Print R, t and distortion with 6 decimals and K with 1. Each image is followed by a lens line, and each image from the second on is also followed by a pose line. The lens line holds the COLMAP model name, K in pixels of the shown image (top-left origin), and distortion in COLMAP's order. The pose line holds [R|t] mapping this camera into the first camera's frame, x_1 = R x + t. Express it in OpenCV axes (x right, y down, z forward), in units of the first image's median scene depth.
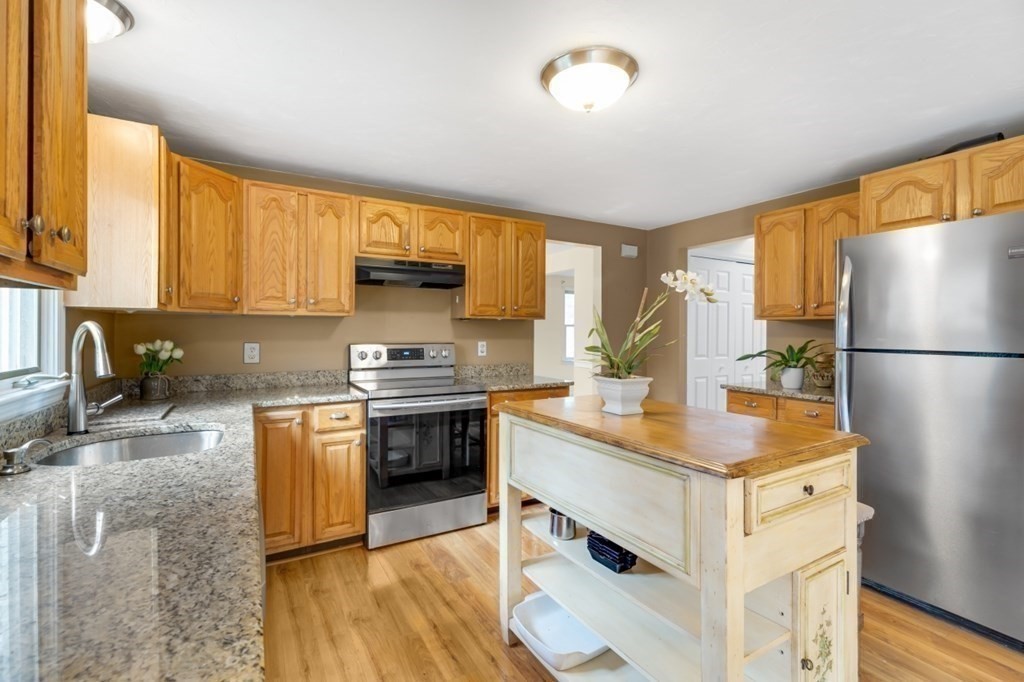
lens RADIAL K [[465.4, 0, 516.3], [0, 465.4, 334.1], [0, 0, 1]] dist [0.001864, 0.001157]
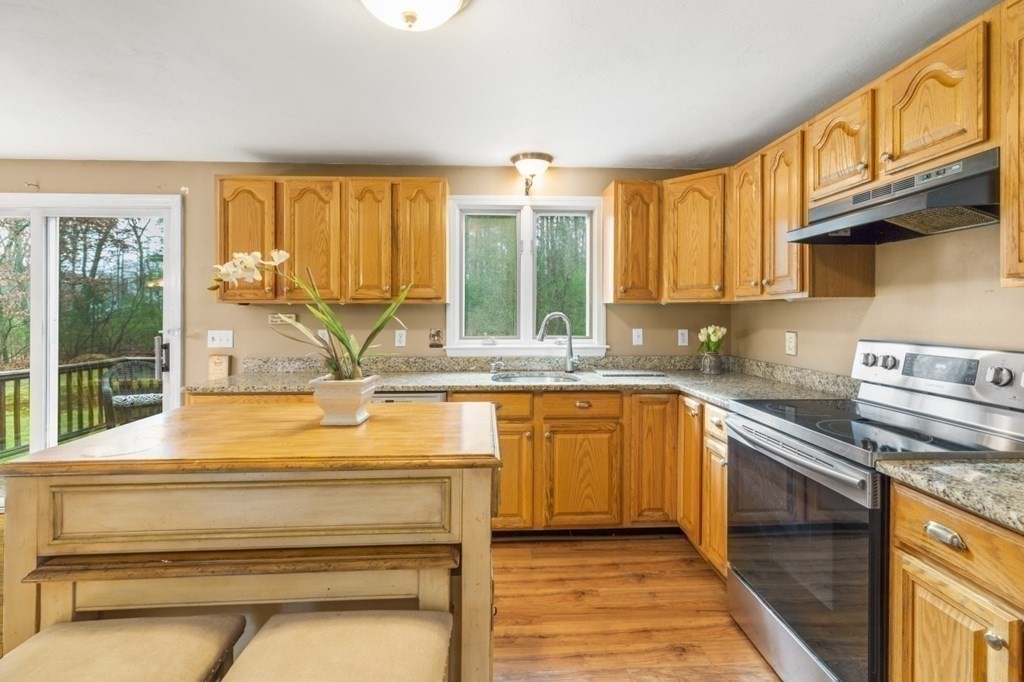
lens RADIAL K [[465.4, 0, 515.3], [0, 465.4, 316.0], [0, 0, 1]] dist [0.001864, 0.001157]
pose [[-0.462095, -0.003082, -0.886825, 0.437244], [-0.014129, 0.999893, 0.003888, -0.007696], [0.886718, 0.014326, -0.462089, 0.892078]]
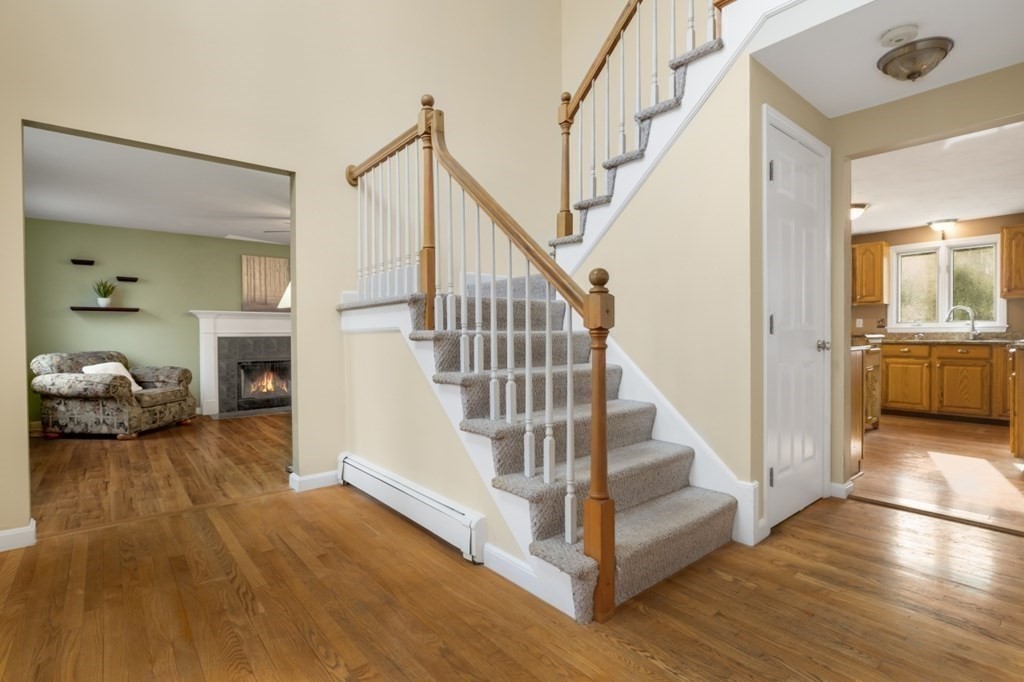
lens RADIAL K [[493.4, 0, 514.5], [0, 493.4, 341.1], [0, 0, 1]] dist [-0.001625, 0.000163]
pose [[-0.986114, 0.001019, -0.166067, 1.461328], [-0.002571, 0.999768, 0.021398, 0.083311], [0.166050, 0.021528, -0.985882, 2.042239]]
